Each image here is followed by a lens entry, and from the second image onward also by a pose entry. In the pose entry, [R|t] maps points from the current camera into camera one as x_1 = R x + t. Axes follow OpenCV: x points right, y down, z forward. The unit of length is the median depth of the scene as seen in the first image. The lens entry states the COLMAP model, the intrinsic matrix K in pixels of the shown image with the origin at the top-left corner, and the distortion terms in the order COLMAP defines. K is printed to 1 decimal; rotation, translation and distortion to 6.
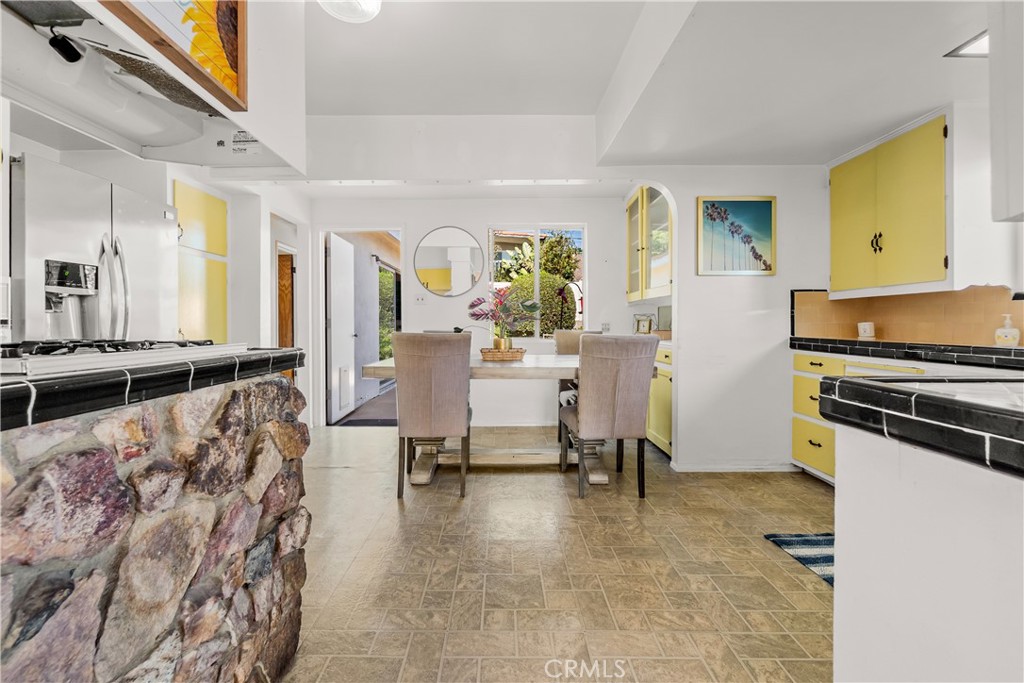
lens RADIAL K [[446.7, 0, 501.1], [0, 446.7, 327.0], [0, 0, 1]] dist [-0.000616, 0.000302]
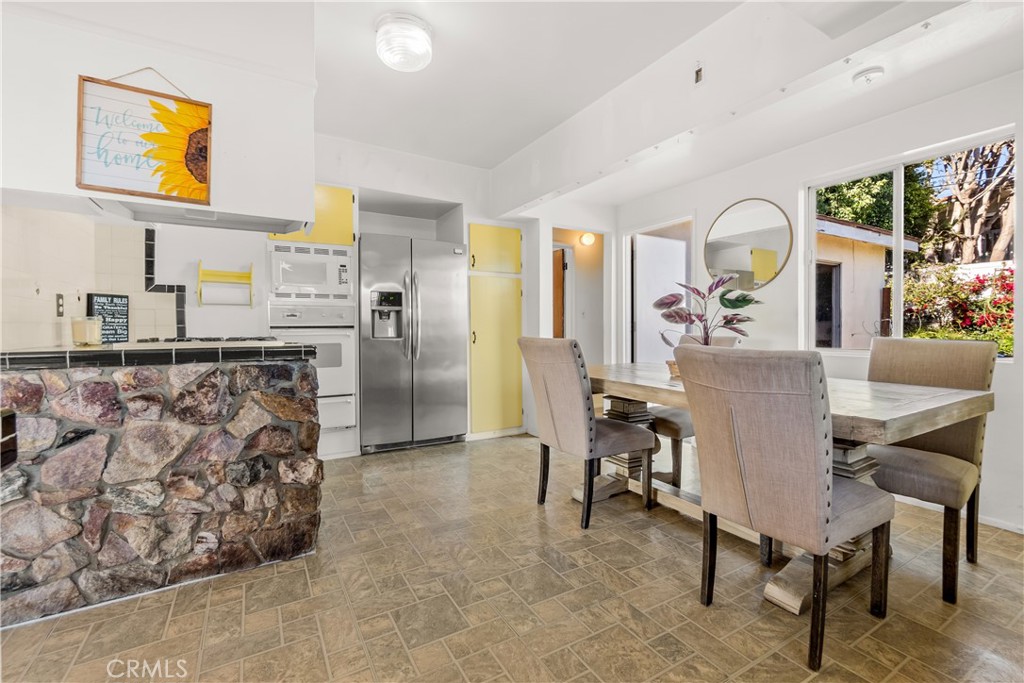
lens RADIAL K [[446.7, 0, 501.1], [0, 446.7, 327.0], [0, 0, 1]] dist [-0.000616, 0.000302]
pose [[0.499137, 0.000371, -0.866523, 0.543066], [-0.003709, 0.999992, -0.001708, -0.006672], [0.866515, 0.004066, 0.499134, 0.403330]]
